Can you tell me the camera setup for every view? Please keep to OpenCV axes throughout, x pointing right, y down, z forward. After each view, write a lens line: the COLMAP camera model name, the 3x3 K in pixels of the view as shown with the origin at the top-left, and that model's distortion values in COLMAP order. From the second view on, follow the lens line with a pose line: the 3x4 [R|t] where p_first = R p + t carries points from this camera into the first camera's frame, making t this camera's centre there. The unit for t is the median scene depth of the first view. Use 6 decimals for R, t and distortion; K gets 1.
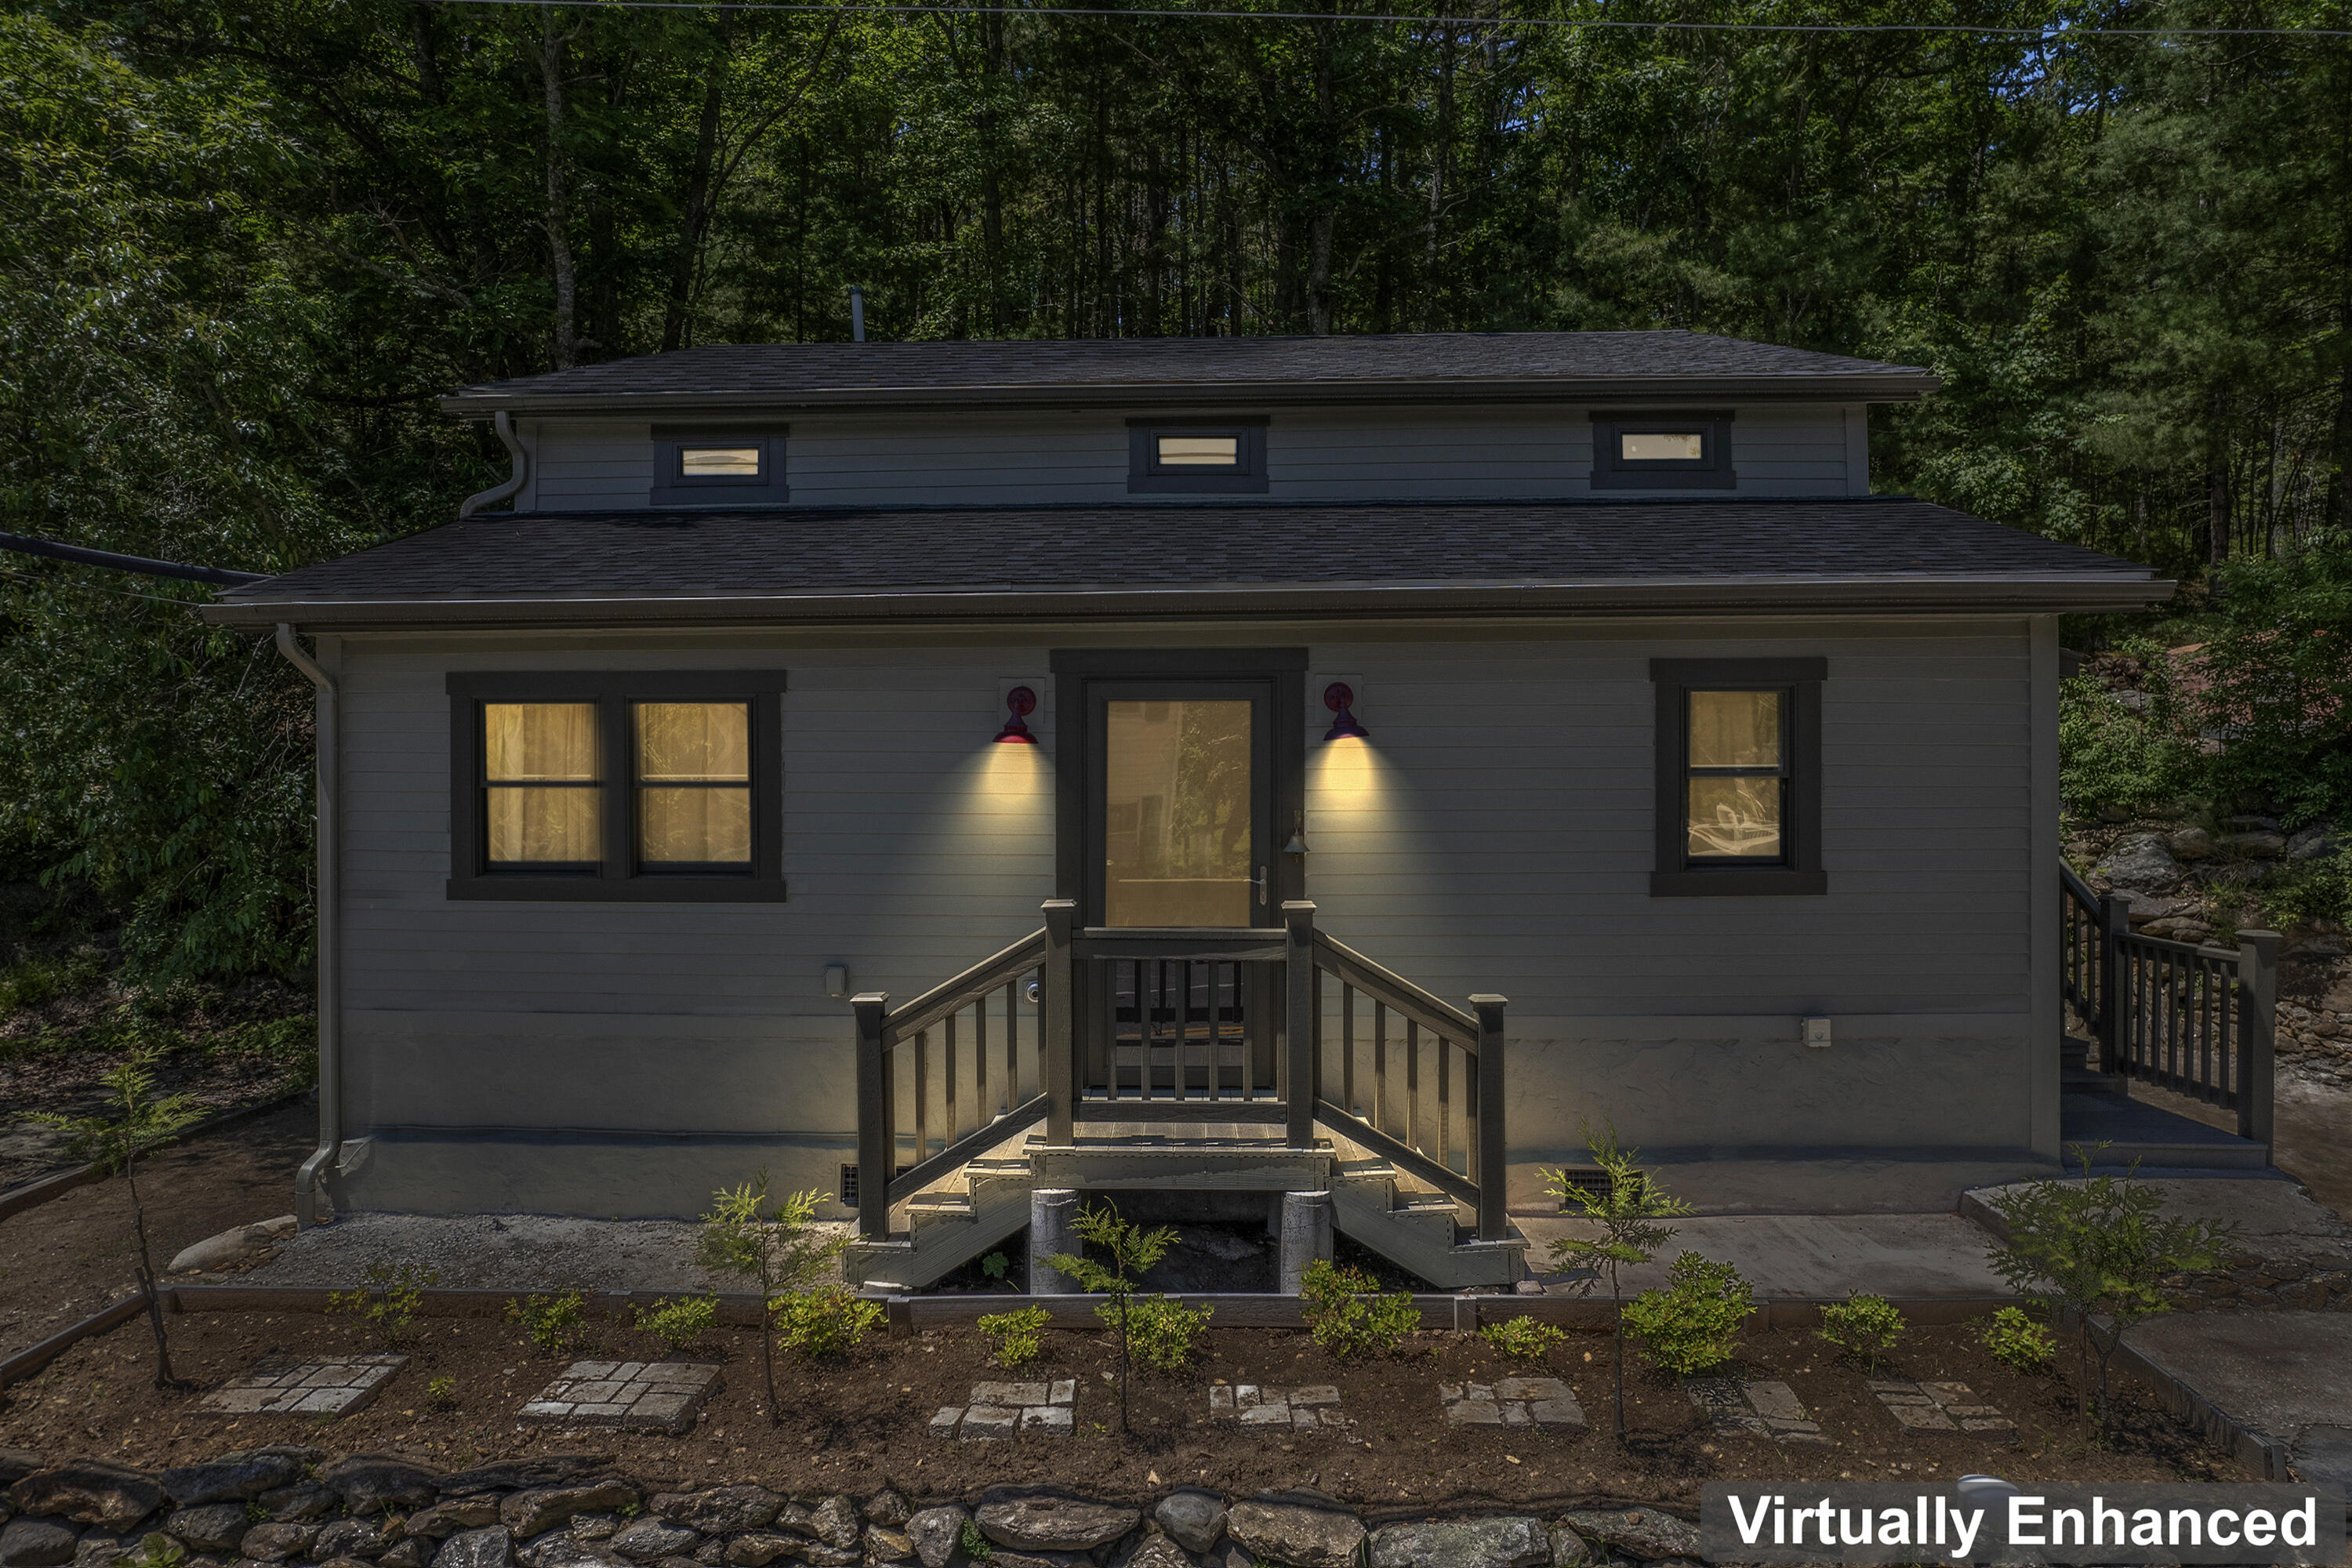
lens RADIAL K [[1507.0, 0, 1176.0], [0, 1507.0, 784.0], [0, 0, 1]] dist [-0.082703, 0.086152]
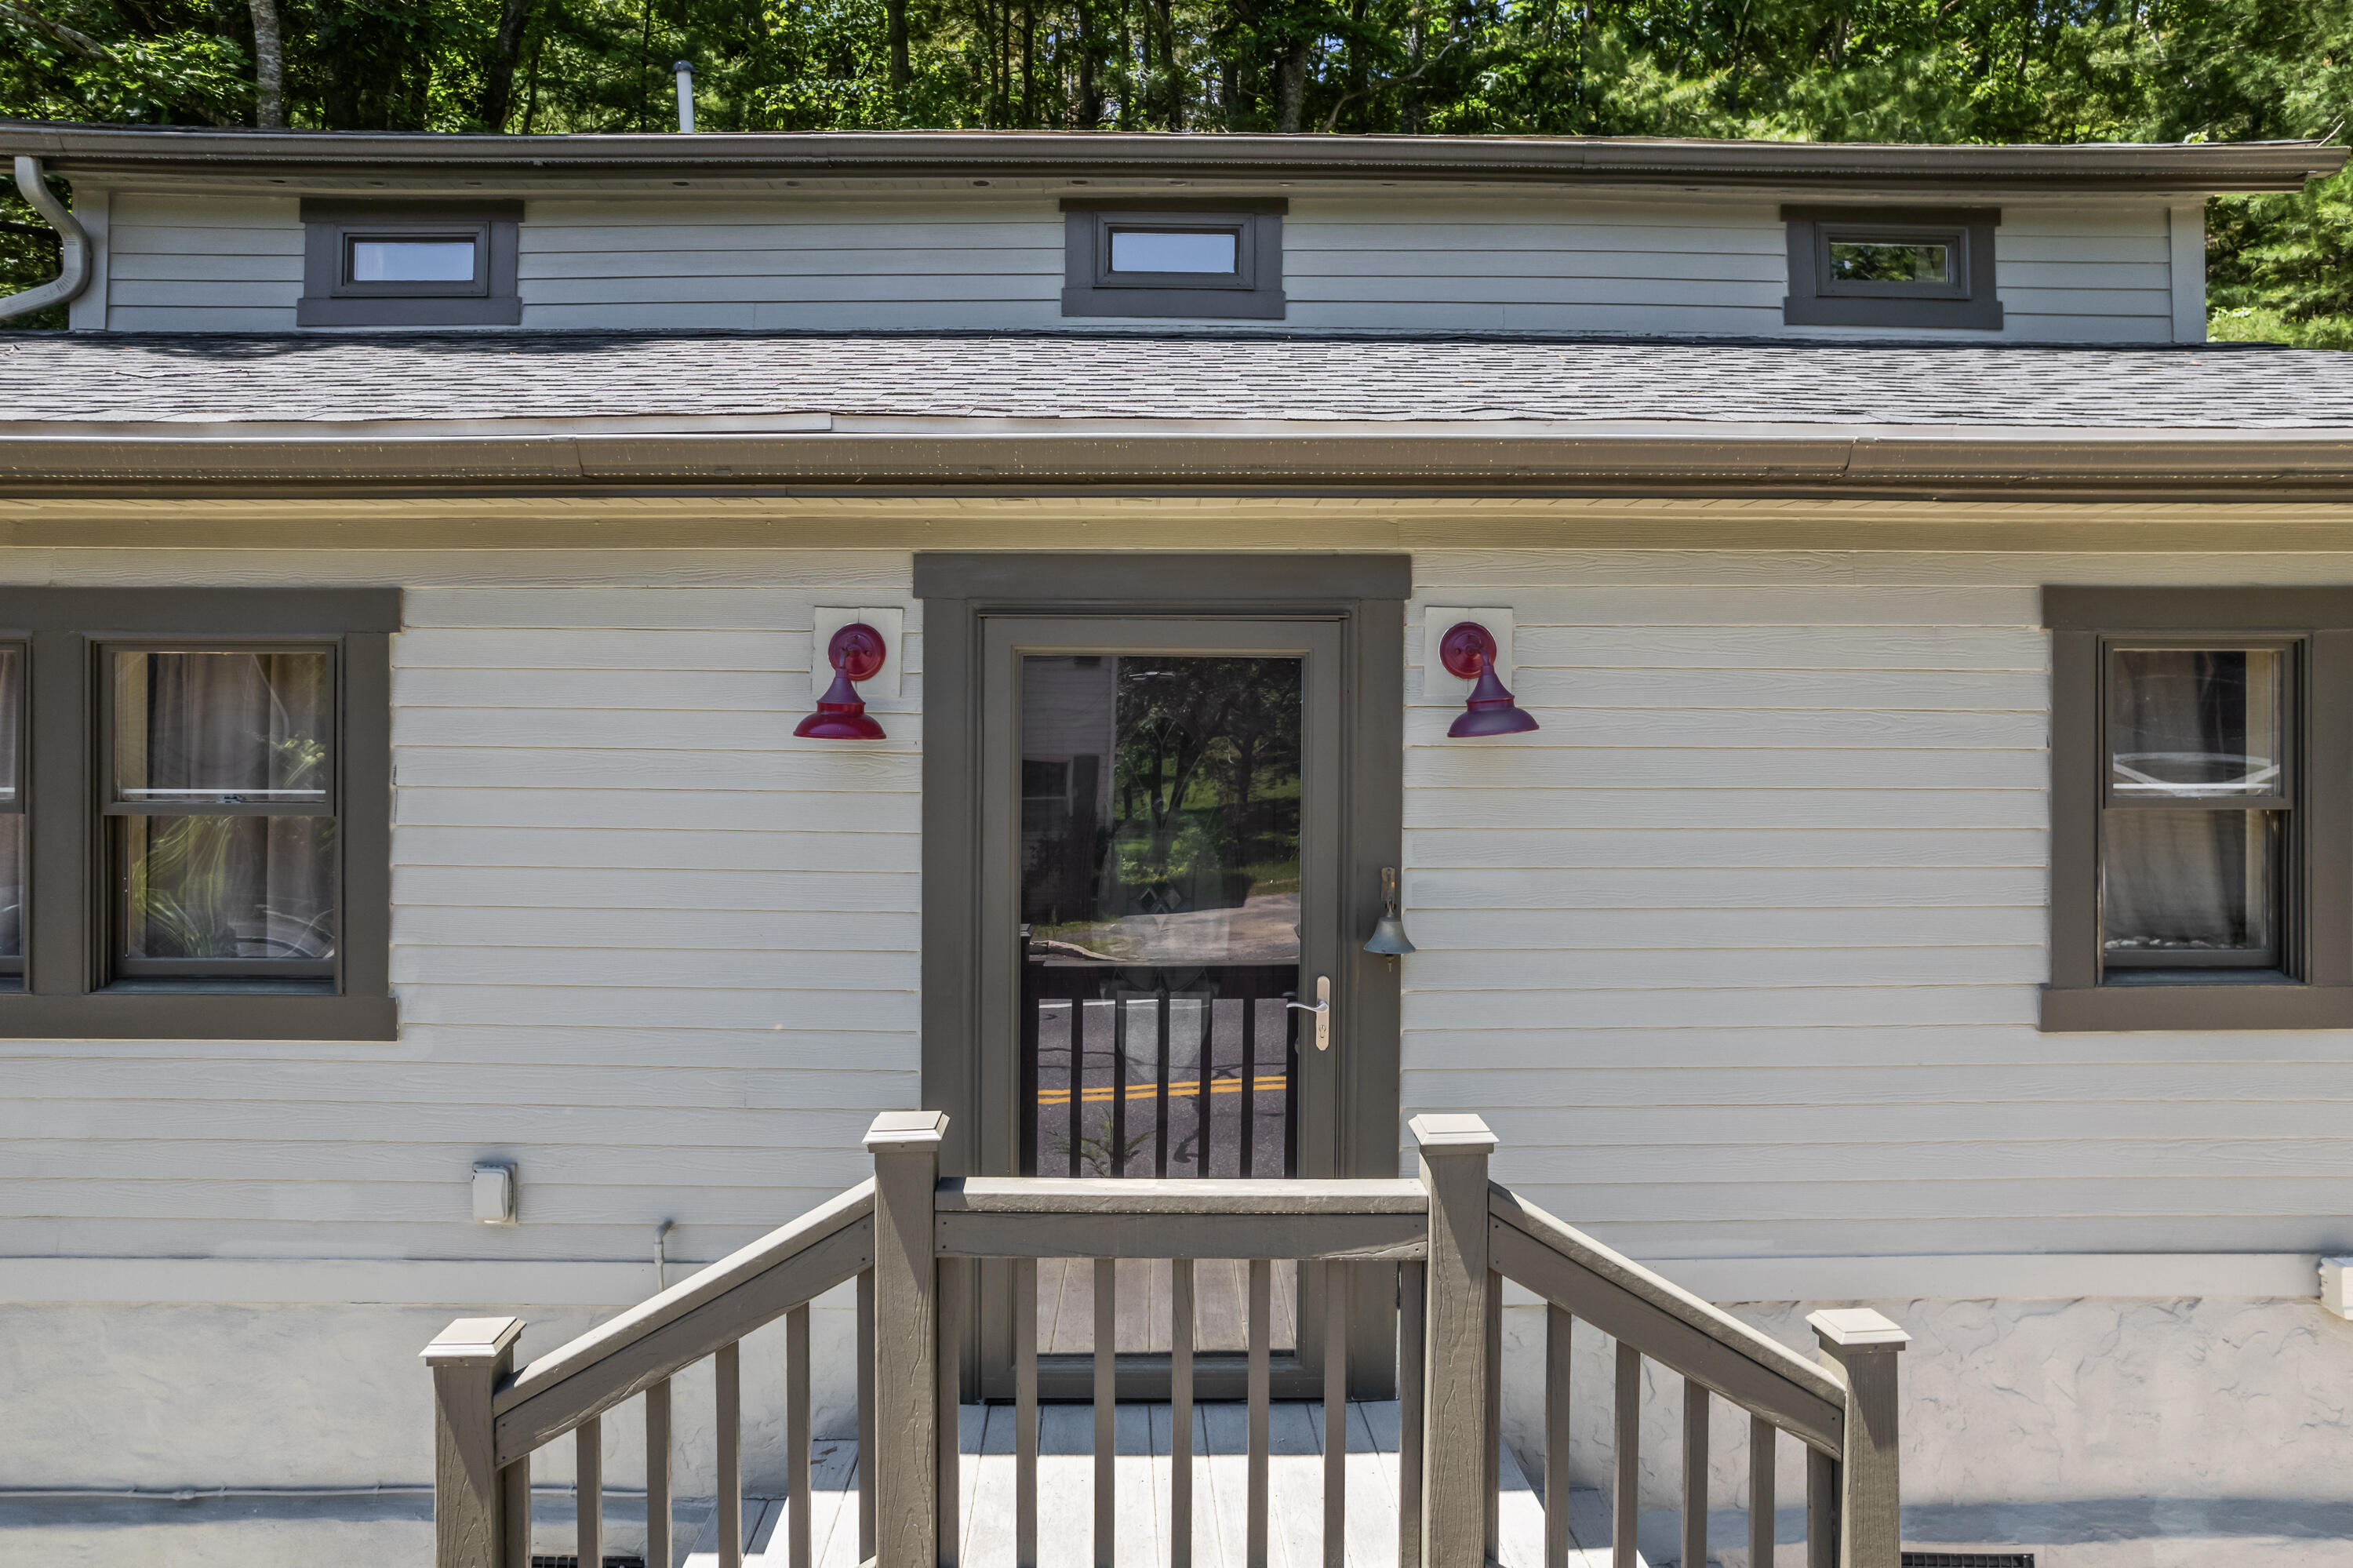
lens RADIAL K [[1507.7, 0, 1176.5], [0, 1507.7, 784.0], [0, 0, 1]] dist [-0.082703, 0.086152]
pose [[0.998788, 0.005861, 0.048859, -0.017830], [-0.007921, 0.999083, 0.042073, -0.032445], [-0.048568, -0.042409, 0.997919, 0.477274]]
